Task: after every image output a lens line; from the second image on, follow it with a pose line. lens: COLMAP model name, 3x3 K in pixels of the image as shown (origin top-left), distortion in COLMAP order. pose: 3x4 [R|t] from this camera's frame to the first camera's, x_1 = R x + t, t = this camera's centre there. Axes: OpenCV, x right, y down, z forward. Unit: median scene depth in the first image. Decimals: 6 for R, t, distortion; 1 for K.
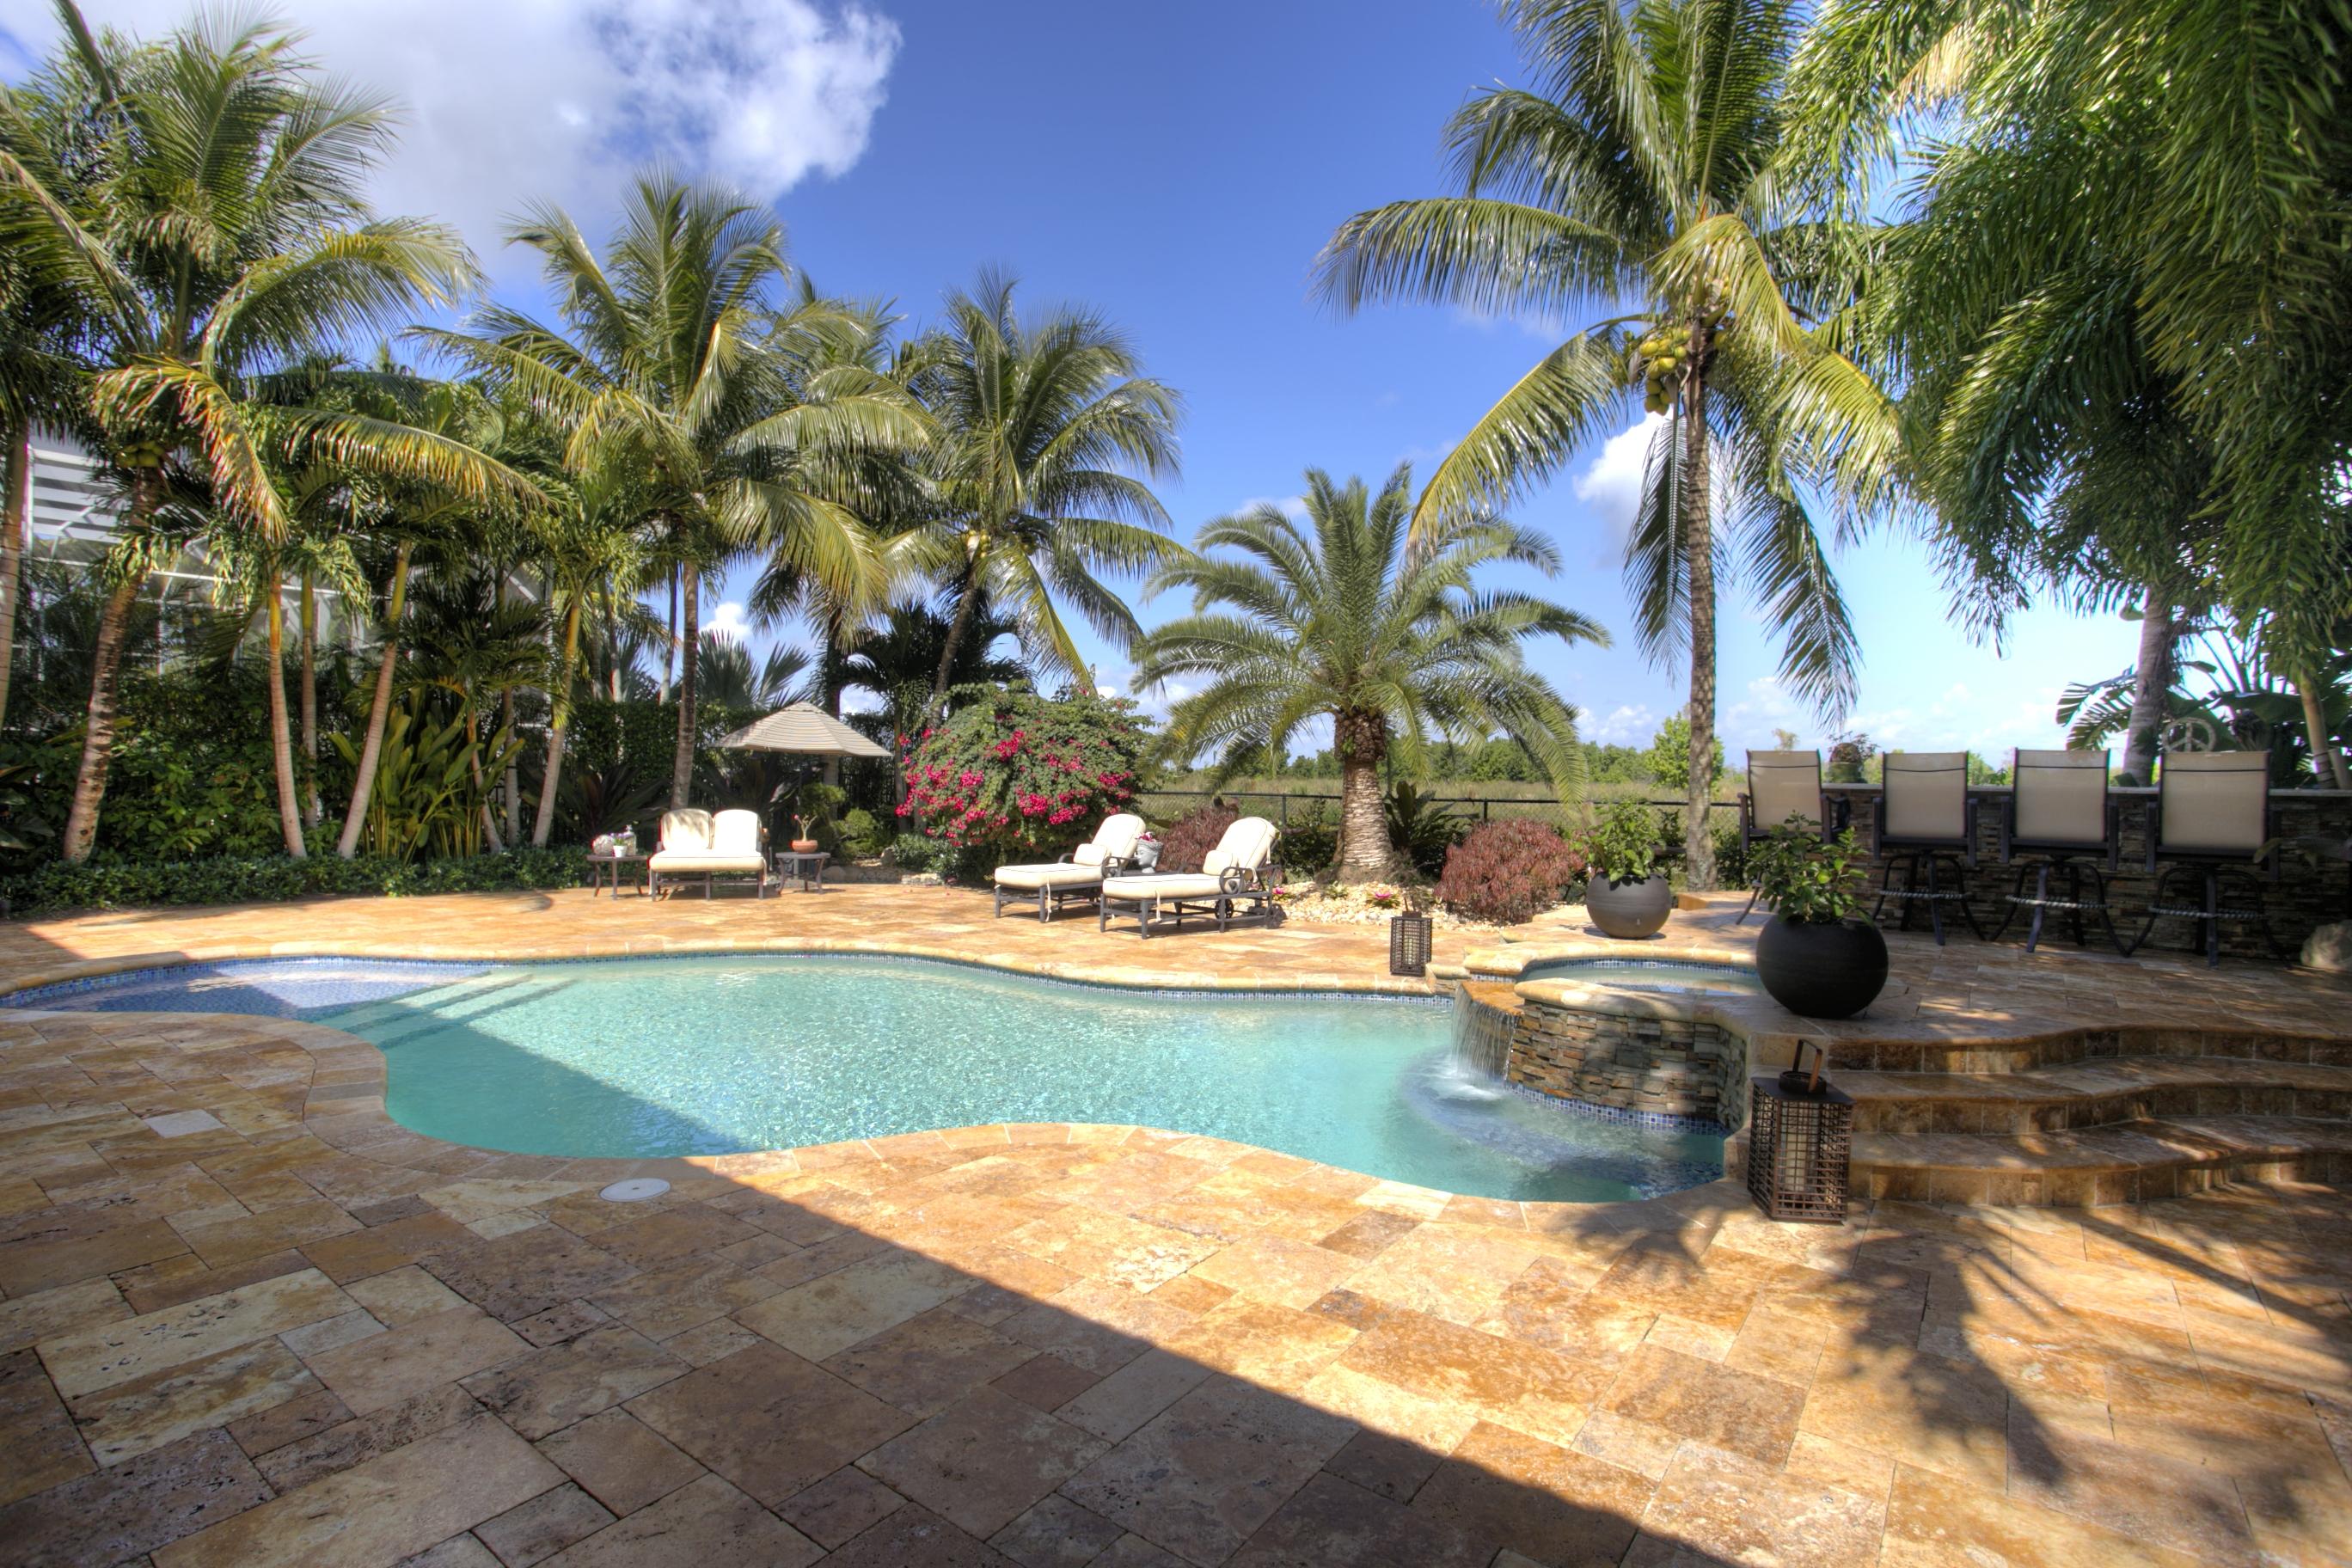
lens RADIAL K [[1150.6, 0, 1180.6], [0, 1150.6, 777.1], [0, 0, 1]] dist [-0.041470, 0.011685]
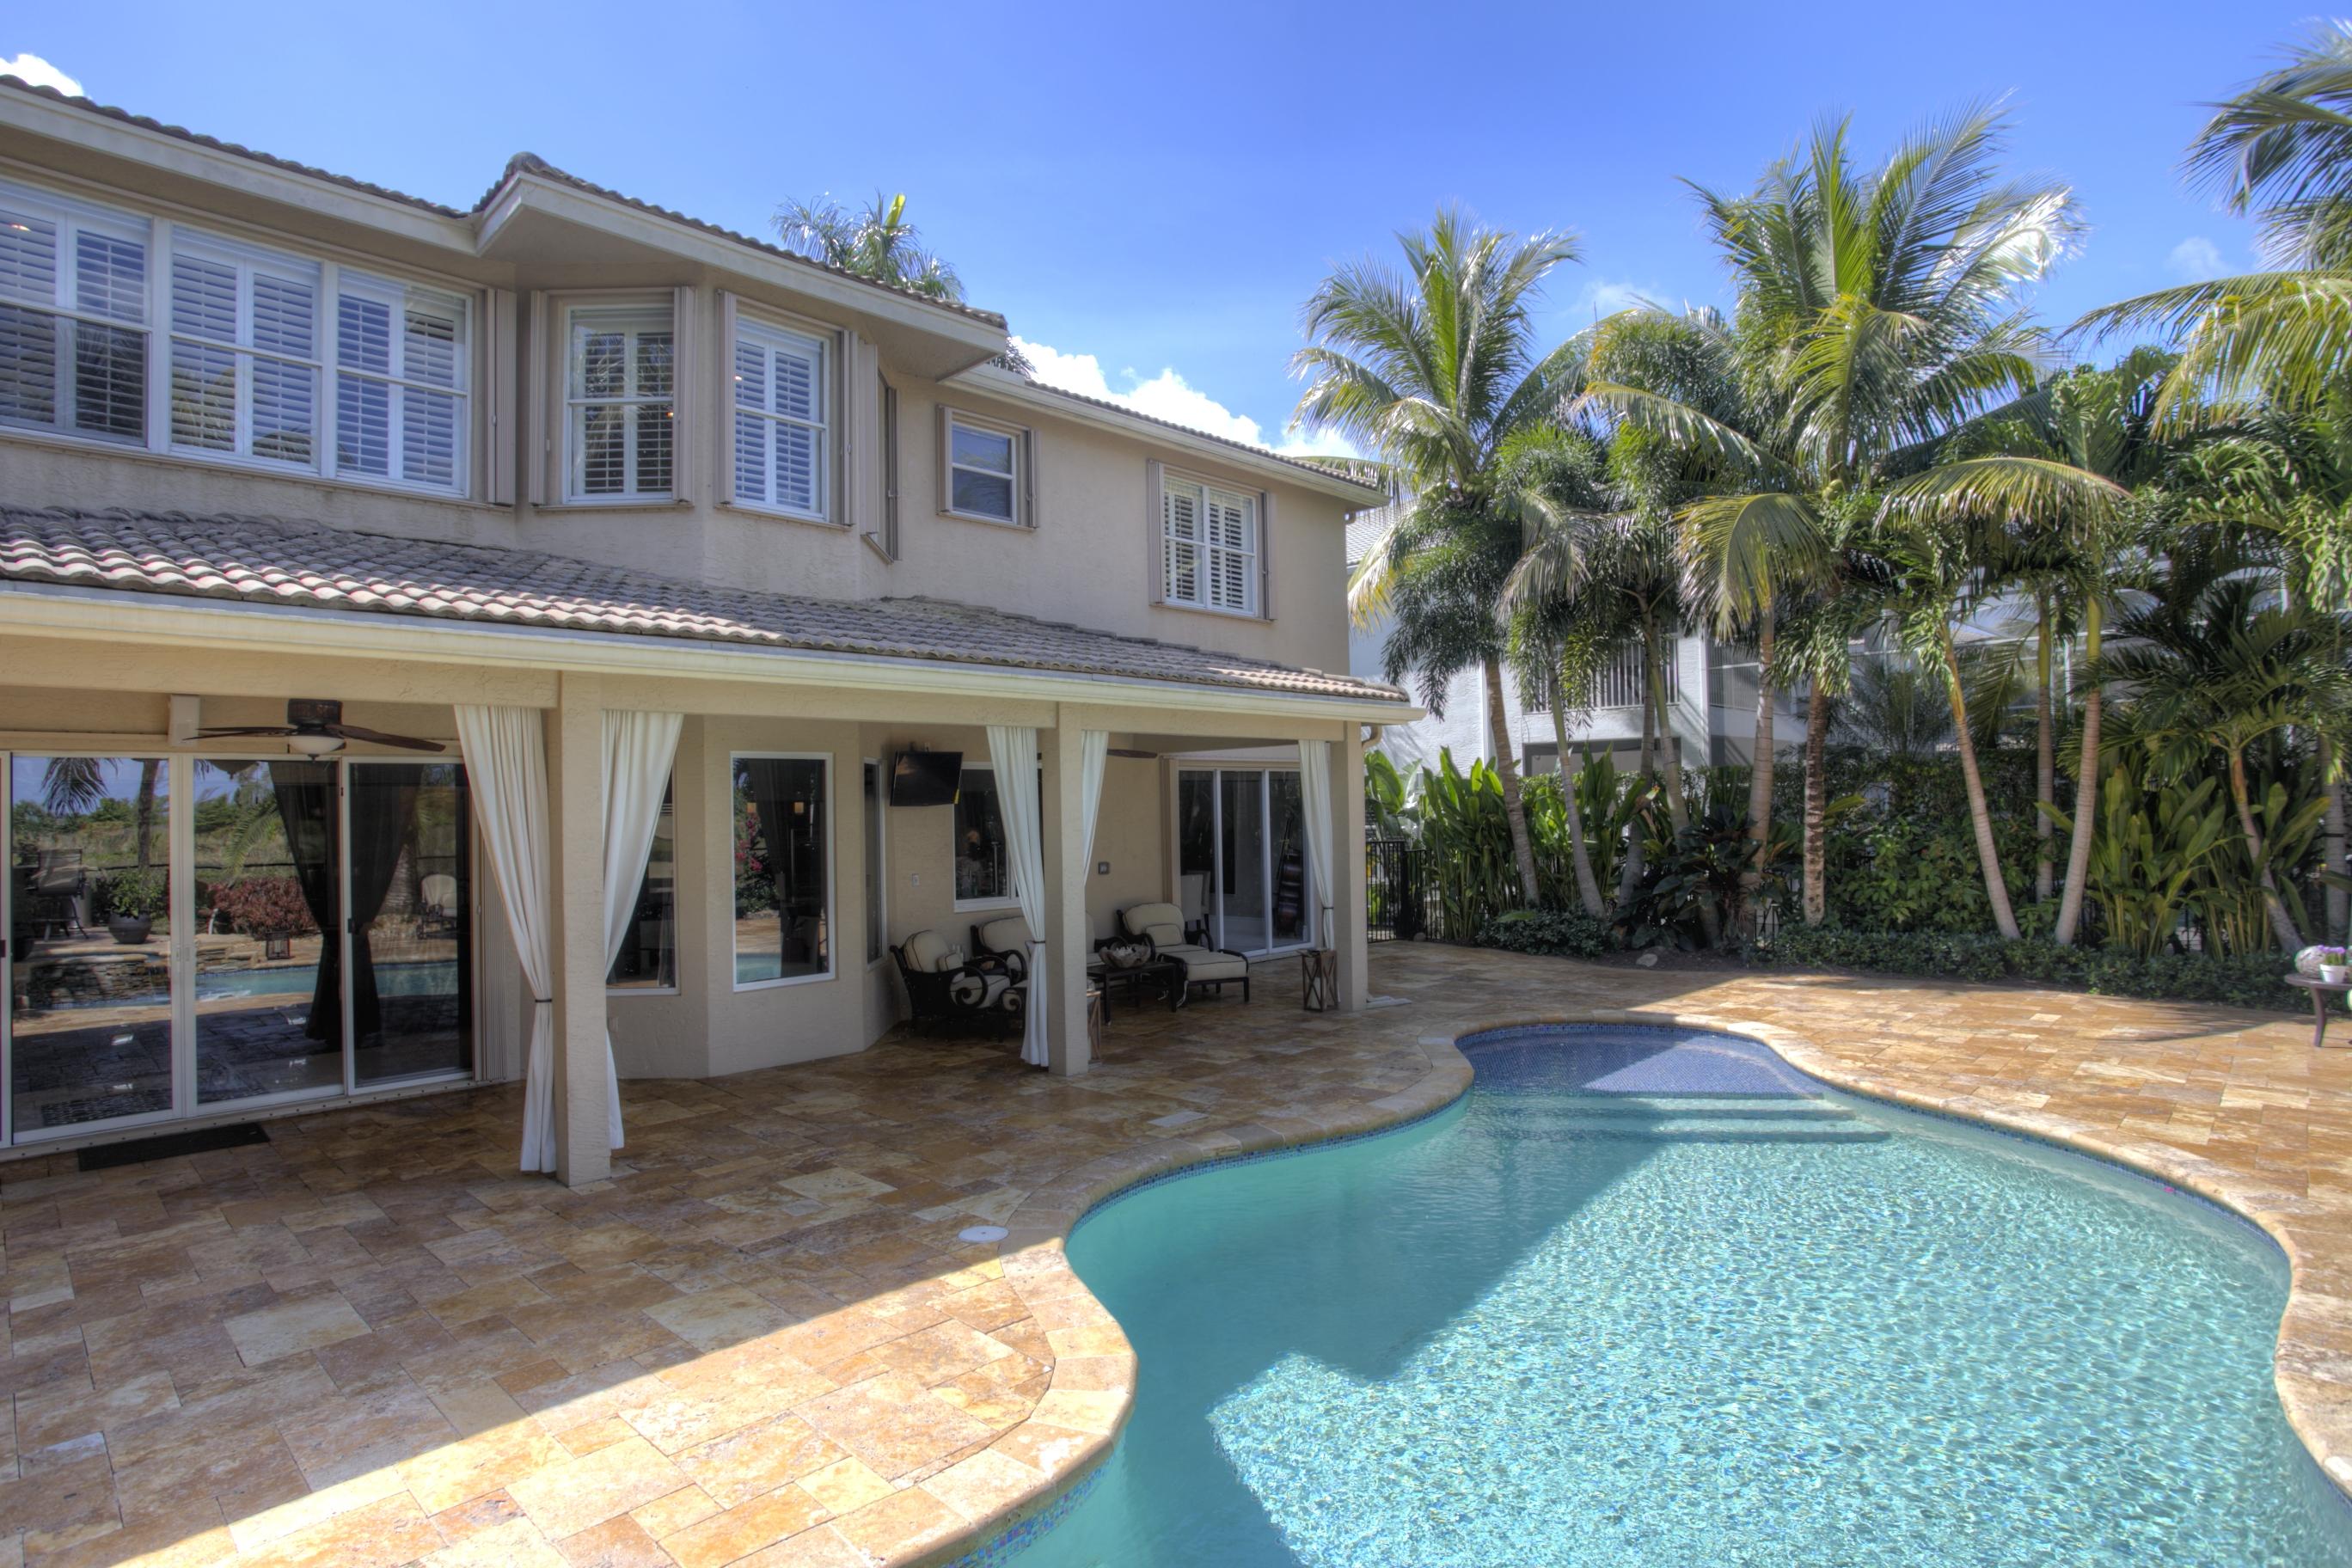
lens RADIAL K [[1221.5, 0, 1182.8], [0, 1221.5, 779.2], [0, 0, 1]] dist [-0.031761, 0.003282]
pose [[-0.134458, -0.031393, -0.990422, 0.922580], [0.019531, 0.999220, -0.034324, -0.118702], [0.990727, -0.023959, -0.133739, 1.426108]]
